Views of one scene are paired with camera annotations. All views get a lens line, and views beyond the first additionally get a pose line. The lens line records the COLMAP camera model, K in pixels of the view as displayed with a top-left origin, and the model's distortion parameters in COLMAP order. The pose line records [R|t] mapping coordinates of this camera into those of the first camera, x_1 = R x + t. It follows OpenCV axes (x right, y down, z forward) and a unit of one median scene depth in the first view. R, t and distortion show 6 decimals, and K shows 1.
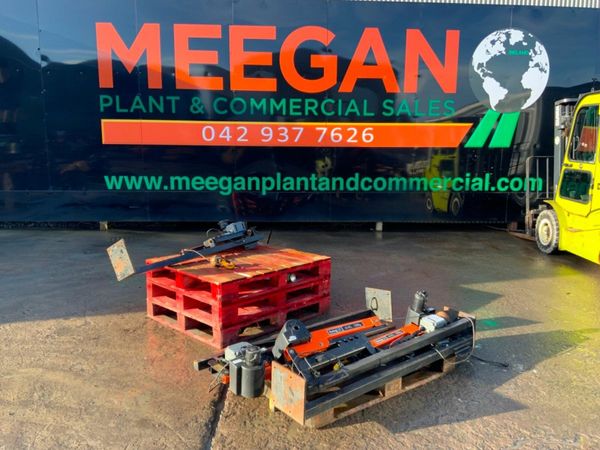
lens RADIAL K [[495.8, 0, 300.0], [0, 495.8, 225.0], [0, 0, 1]] dist [0.085958, -0.172030]
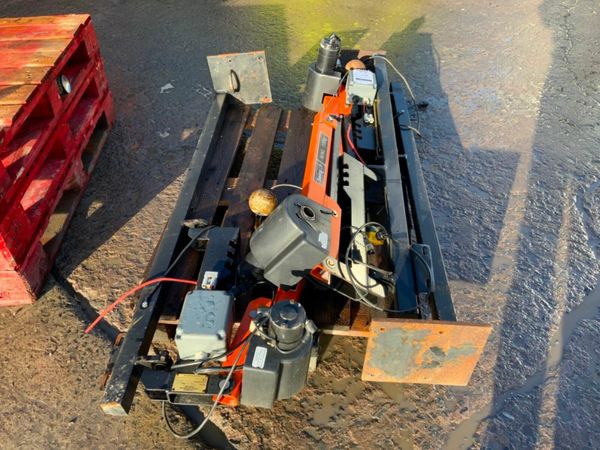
lens RADIAL K [[495.8, 0, 300.0], [0, 495.8, 225.0], [0, 0, 1]] dist [0.085958, -0.172030]
pose [[0.668637, -0.500652, 0.549793, -0.194156], [0.116989, 0.800997, 0.587126, -0.036307], [-0.734329, -0.328254, 0.594147, 0.540221]]
